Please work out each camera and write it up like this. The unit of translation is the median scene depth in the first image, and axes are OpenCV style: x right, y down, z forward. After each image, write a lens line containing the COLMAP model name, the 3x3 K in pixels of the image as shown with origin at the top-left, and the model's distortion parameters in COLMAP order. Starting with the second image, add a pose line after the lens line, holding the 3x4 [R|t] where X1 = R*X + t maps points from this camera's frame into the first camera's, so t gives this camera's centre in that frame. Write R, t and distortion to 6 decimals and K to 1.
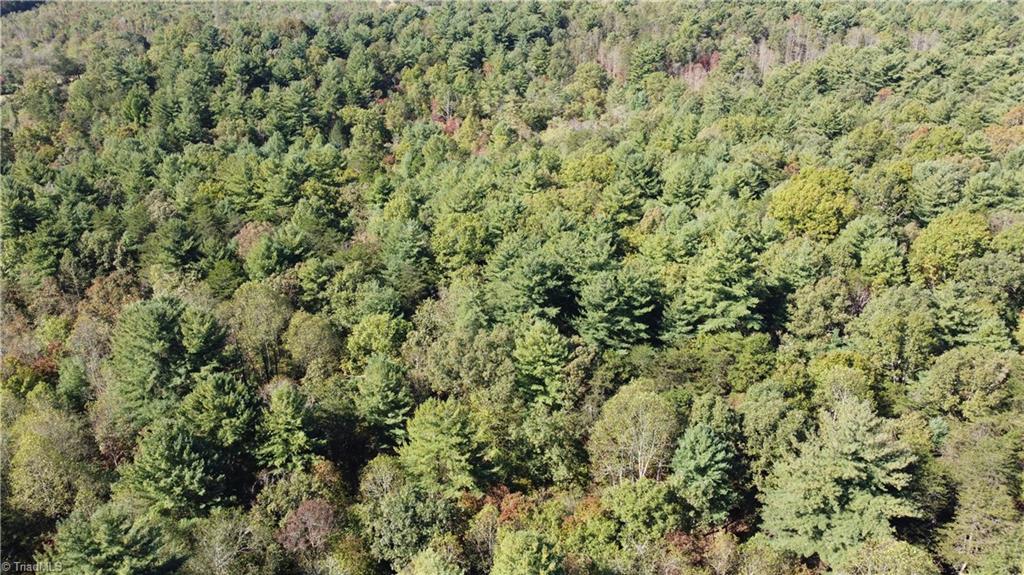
lens RADIAL K [[769.6, 0, 512.3], [0, 769.6, 290.8], [0, 0, 1]] dist [0.003778, -0.010152]
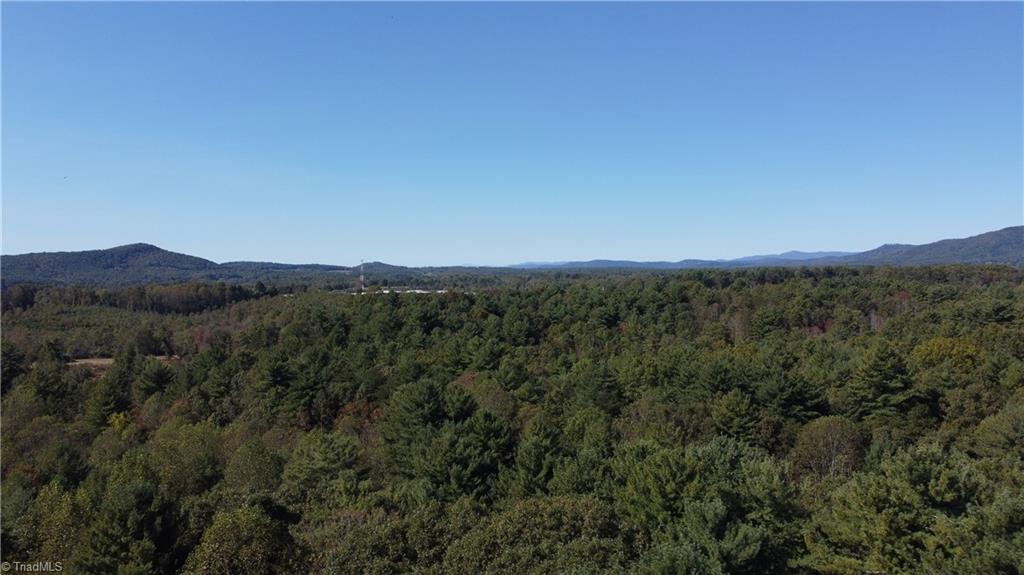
lens RADIAL K [[769.6, 0, 512.6], [0, 769.6, 290.6], [0, 0, 1]] dist [0.003778, -0.010152]
pose [[0.991908, -0.000814, -0.126954, -0.050907], [-0.050868, 0.913655, -0.403294, 0.133081], [0.116321, 0.406489, 0.906221, -0.076482]]
